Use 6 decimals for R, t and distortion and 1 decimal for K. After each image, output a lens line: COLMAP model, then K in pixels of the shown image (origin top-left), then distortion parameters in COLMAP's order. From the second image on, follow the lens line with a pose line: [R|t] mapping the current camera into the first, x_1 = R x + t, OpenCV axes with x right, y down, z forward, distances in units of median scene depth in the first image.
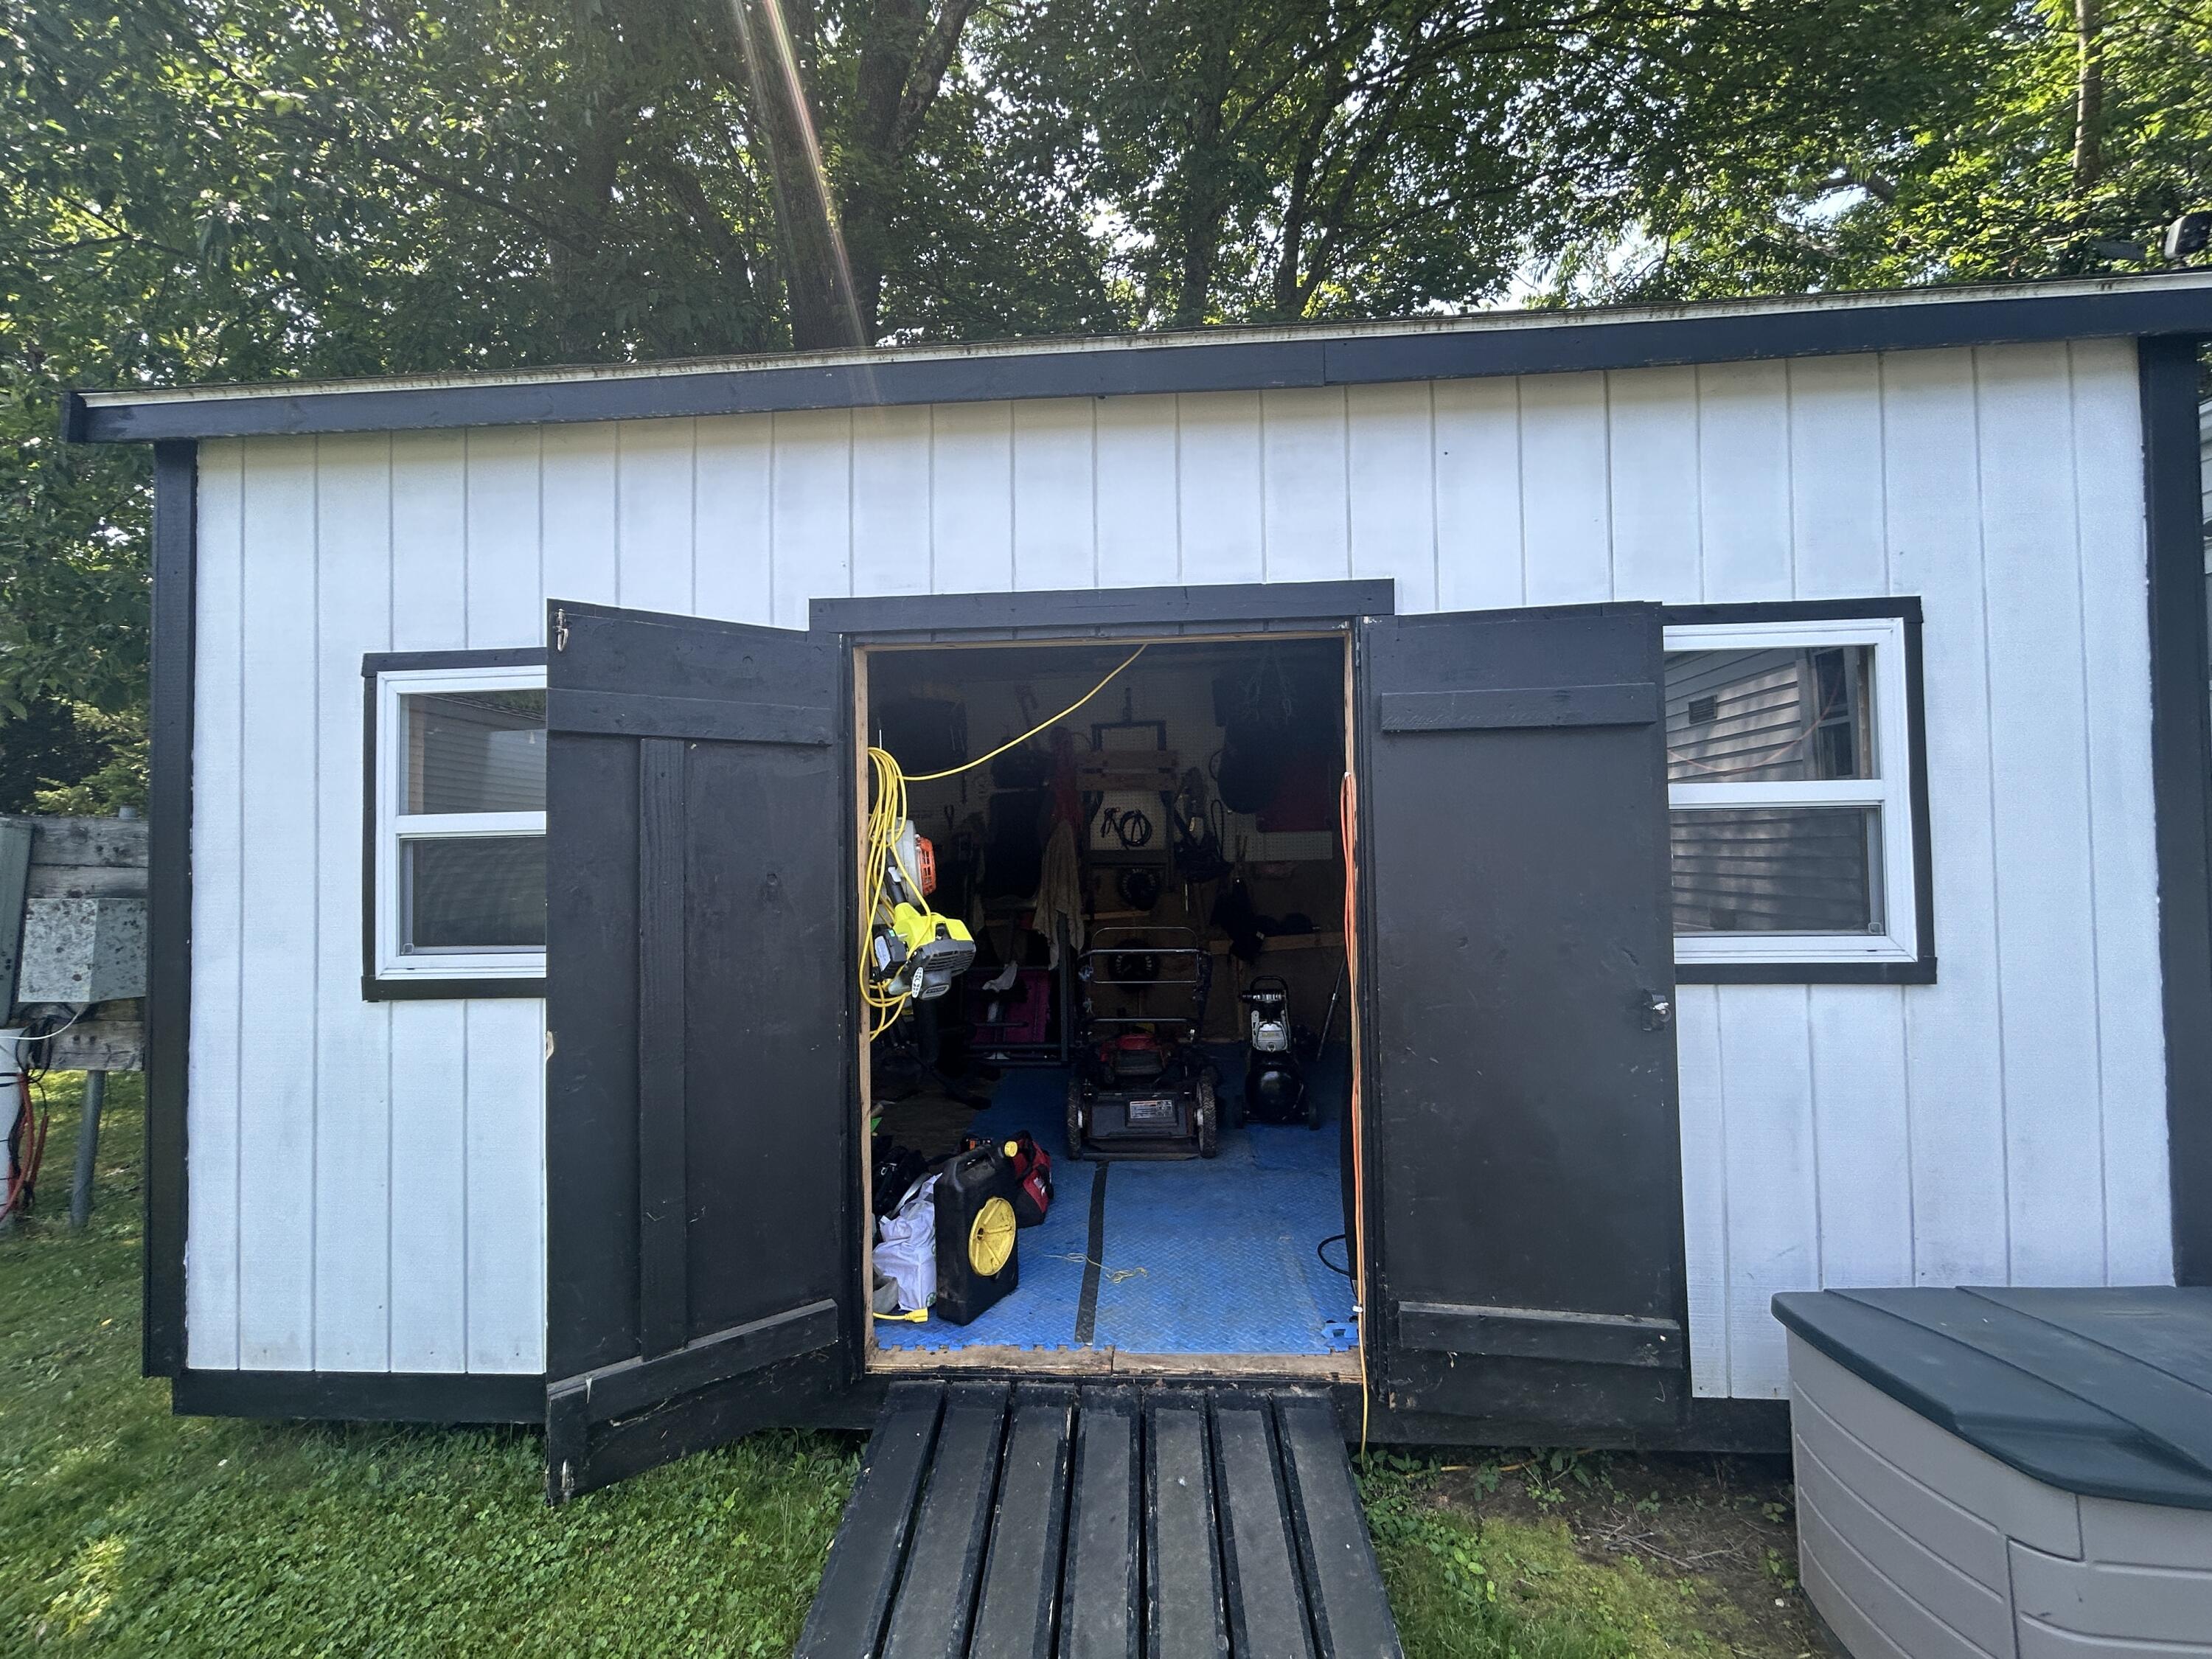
lens RADIAL K [[889.2, 0, 1105.9], [0, 889.2, 826.5], [0, 0, 1]] dist [-0.002704, -0.000682]
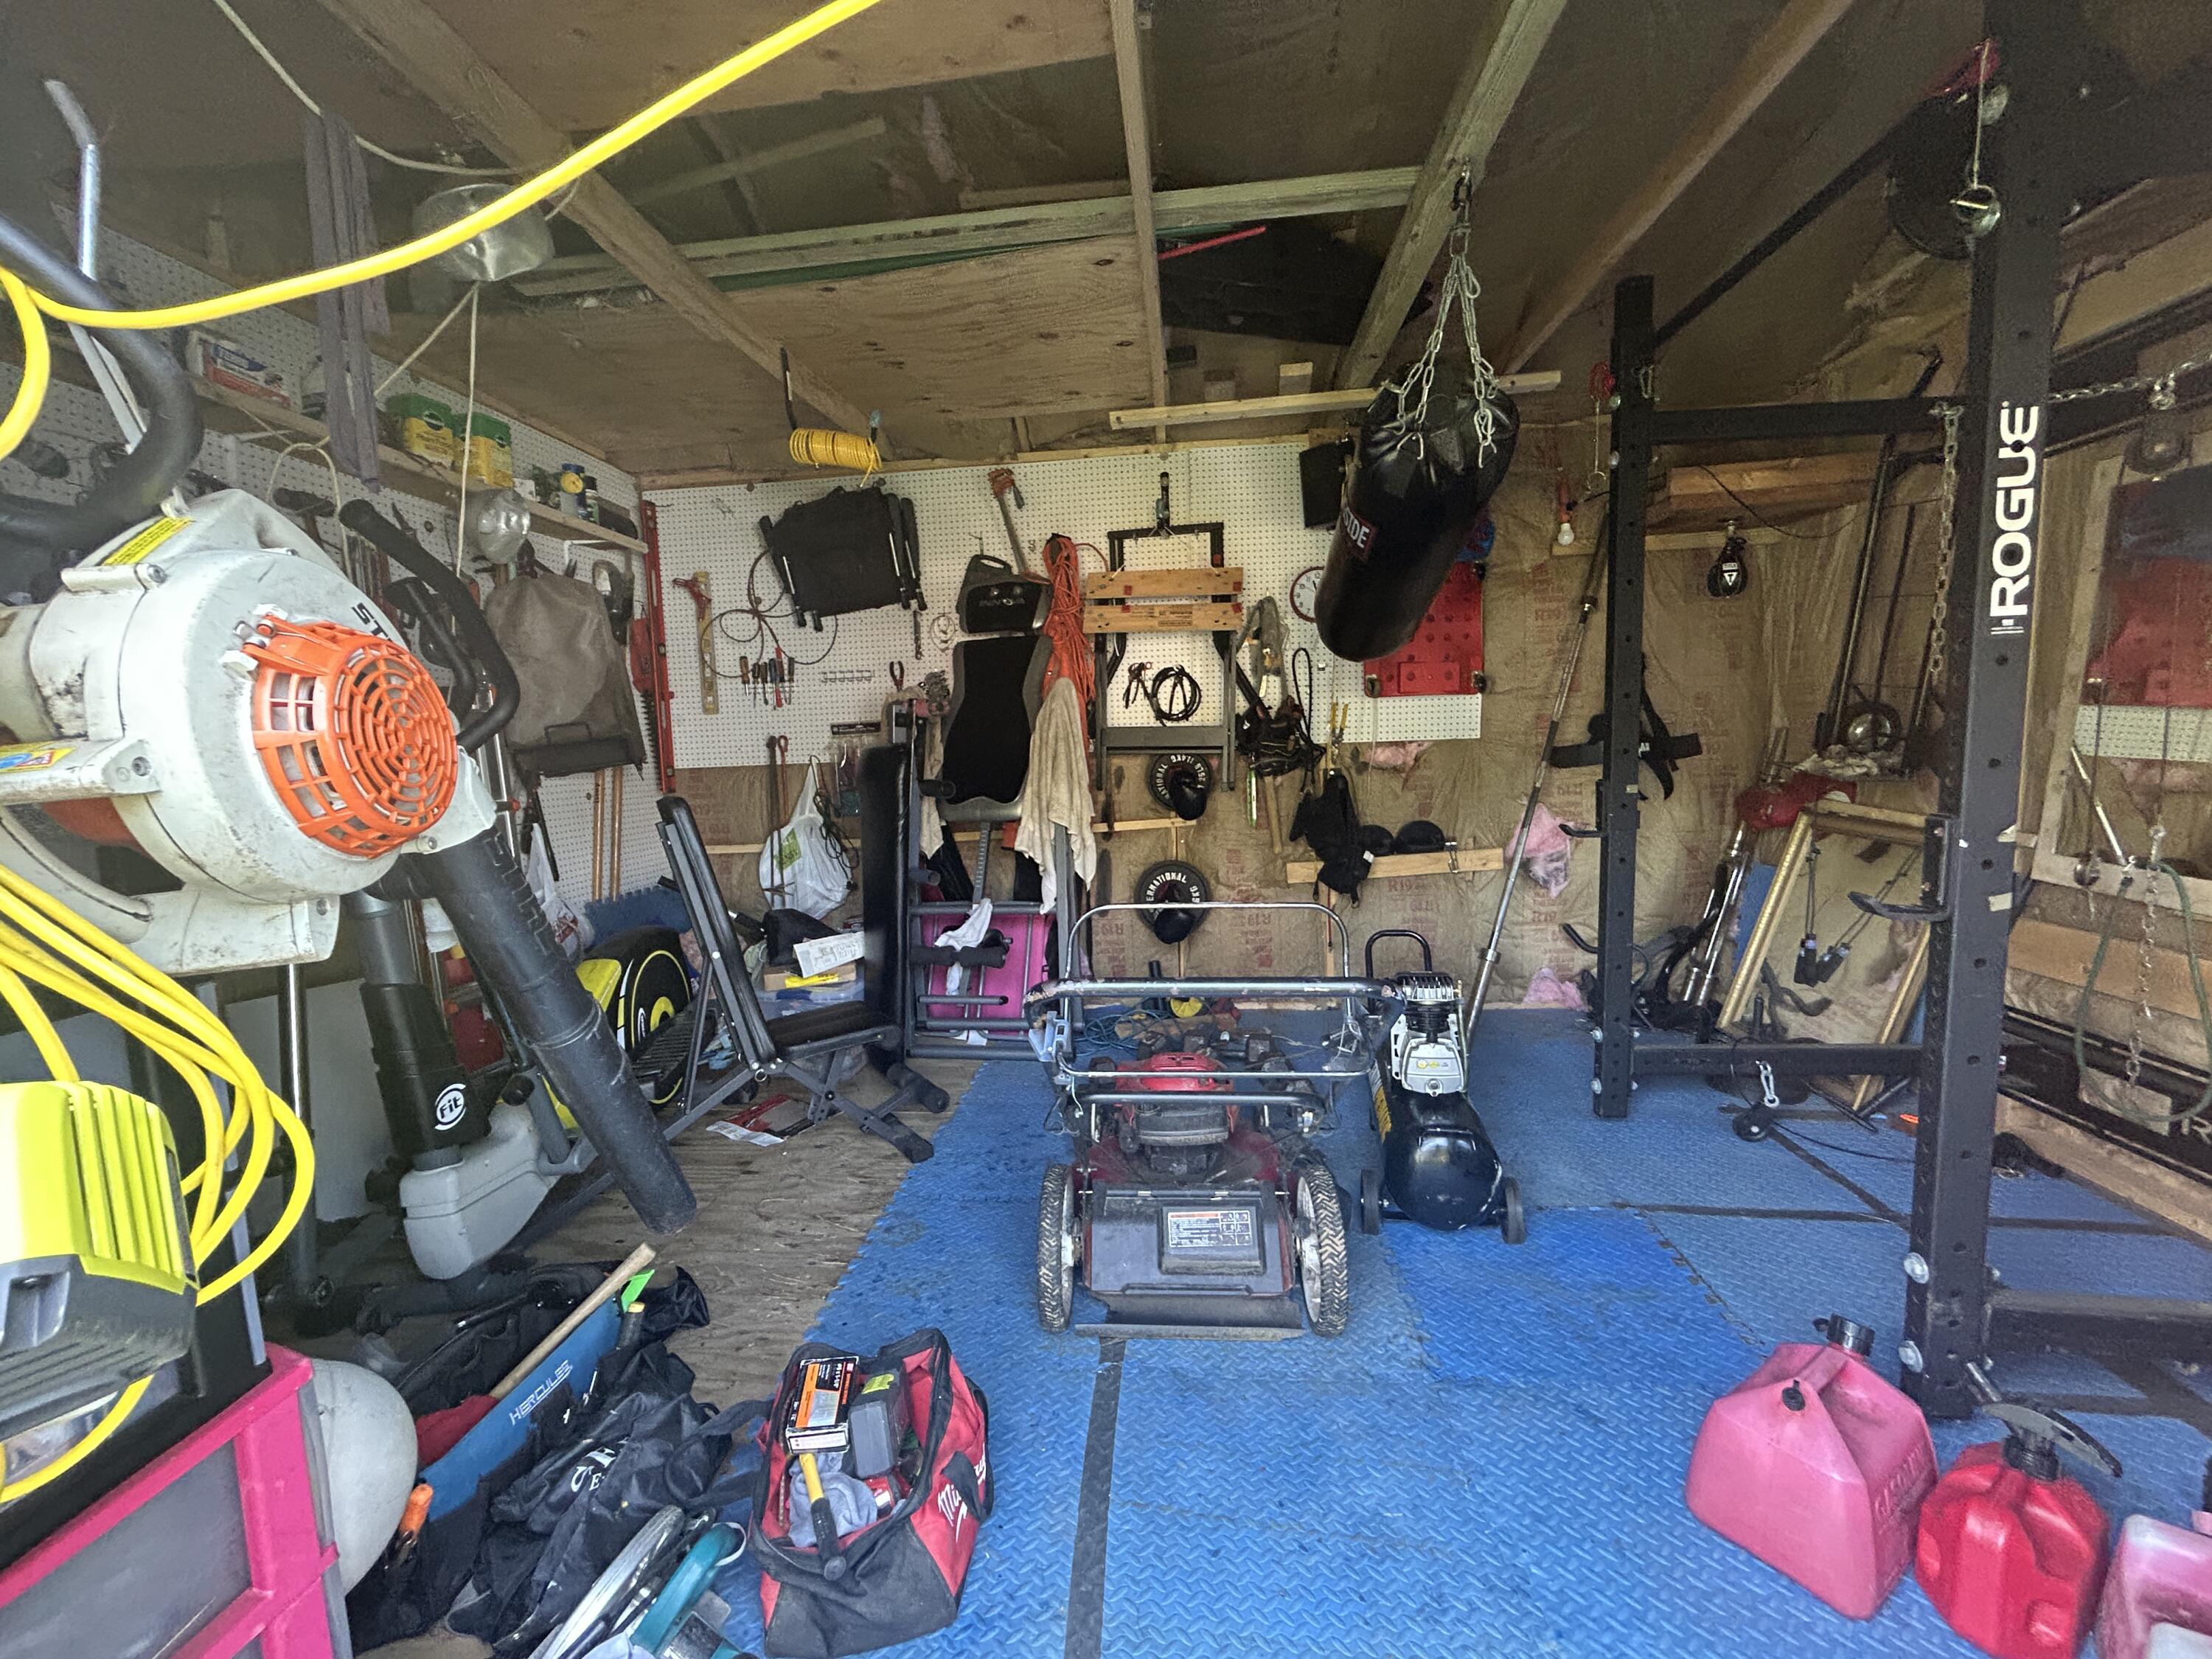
lens RADIAL K [[889.2, 0, 1096.5], [0, 889.2, 829.9], [0, 0, 1]] dist [-0.002704, -0.000682]
pose [[0.998650, -0.002311, -0.051891, 0.008929], [0.008965, 0.991686, 0.128369, 0.017741], [0.051163, -0.128661, 0.990368, 0.346090]]
